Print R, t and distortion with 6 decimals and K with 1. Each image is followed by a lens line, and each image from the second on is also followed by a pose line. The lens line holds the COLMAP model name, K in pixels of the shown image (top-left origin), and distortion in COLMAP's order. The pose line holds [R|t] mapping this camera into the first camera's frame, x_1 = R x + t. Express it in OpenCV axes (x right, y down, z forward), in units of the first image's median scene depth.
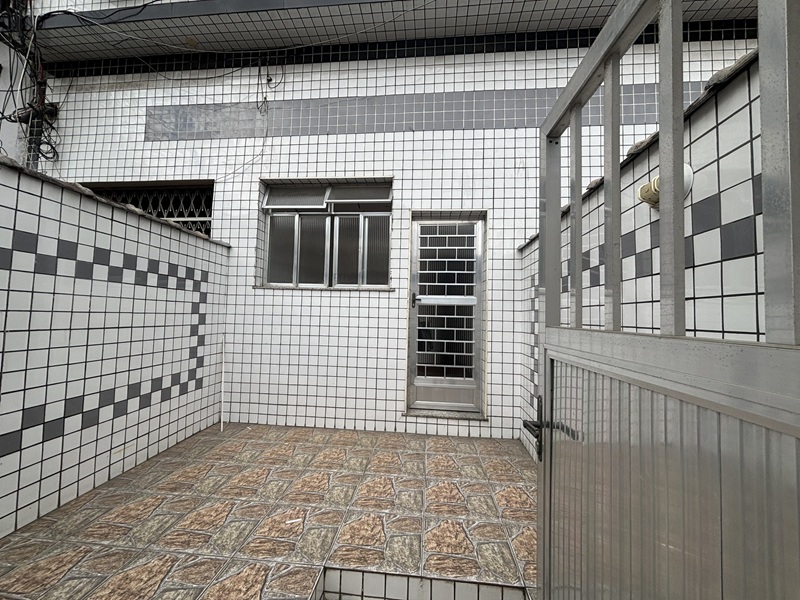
lens RADIAL K [[325.5, 0, 399.2], [0, 325.5, 299.2], [0, 0, 1]] dist [0.003111, -0.001020]
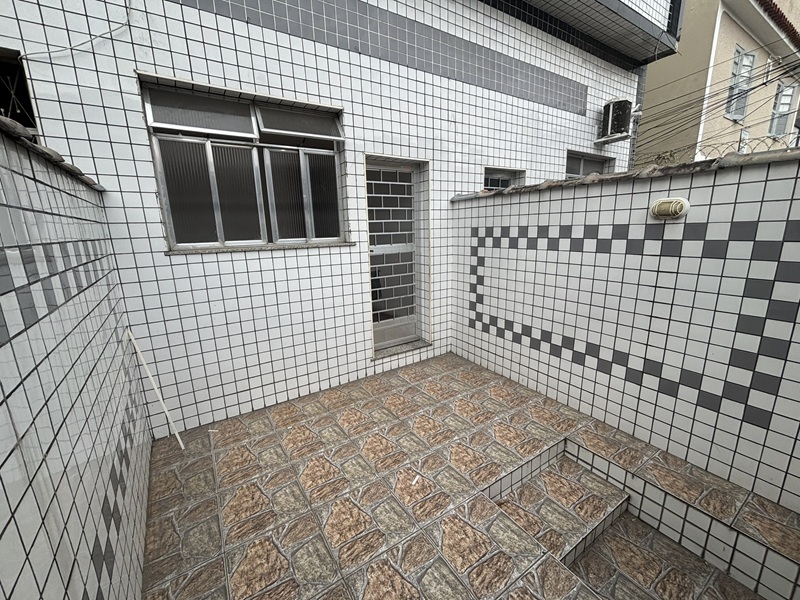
lens RADIAL K [[325.5, 0, 399.1], [0, 325.5, 298.6], [0, 0, 1]] dist [0.003111, -0.001020]
pose [[0.783727, -0.179321, 0.594656, -0.496938], [0.014291, 0.962368, 0.271372, -0.127321], [-0.620941, -0.204183, 0.756797, 0.160260]]
